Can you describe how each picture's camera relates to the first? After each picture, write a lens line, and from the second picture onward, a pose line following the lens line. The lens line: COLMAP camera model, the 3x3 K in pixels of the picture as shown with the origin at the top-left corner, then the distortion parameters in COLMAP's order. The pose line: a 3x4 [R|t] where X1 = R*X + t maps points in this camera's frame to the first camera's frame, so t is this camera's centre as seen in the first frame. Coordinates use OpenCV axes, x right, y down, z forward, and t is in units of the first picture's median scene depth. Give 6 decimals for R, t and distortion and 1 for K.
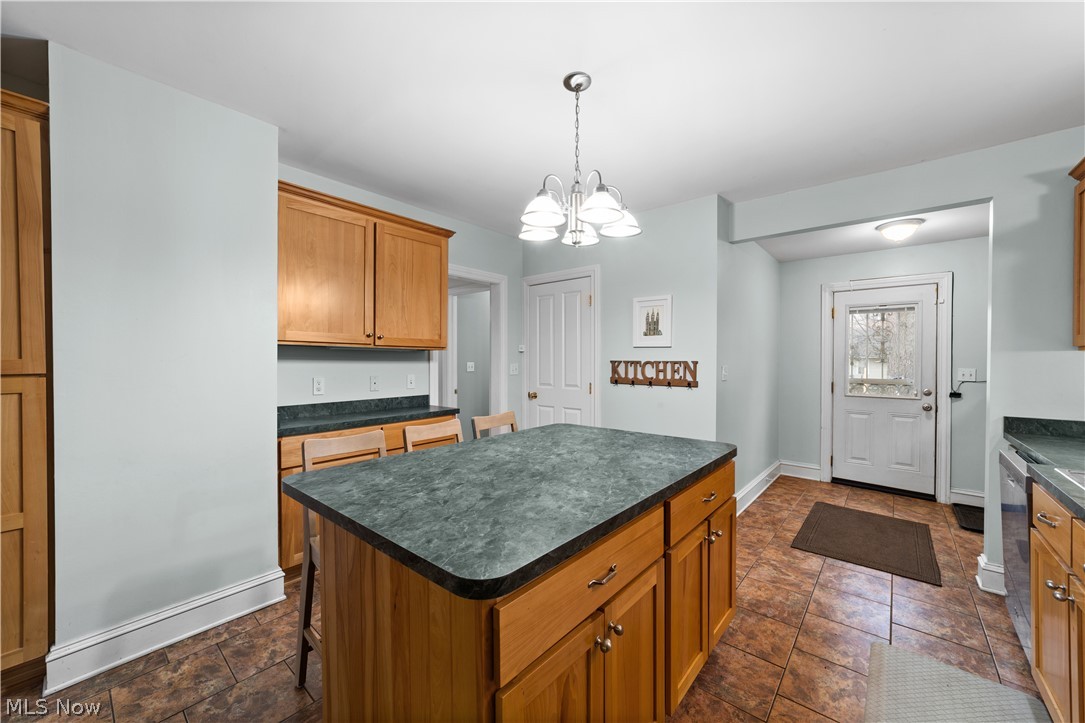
lens RADIAL K [[419.4, 0, 540.0], [0, 419.4, 361.0], [0, 0, 1]] dist [-0.000947, 0.000111]
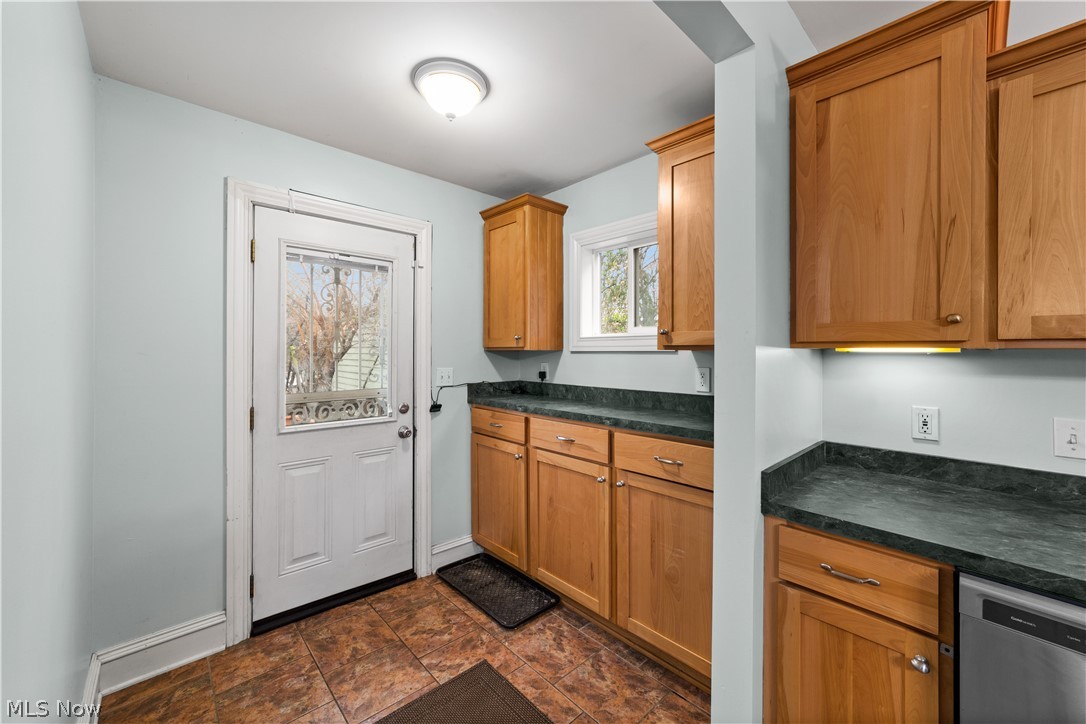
lens RADIAL K [[419.8, 0, 541.1], [0, 419.8, 352.2], [0, 0, 1]] dist [-0.000947, 0.000111]
pose [[0.116701, -0.003029, 0.993163, 0.332039], [0.001810, 0.999994, 0.002837, -0.009280], [-0.993165, 0.001467, 0.116705, 0.726678]]
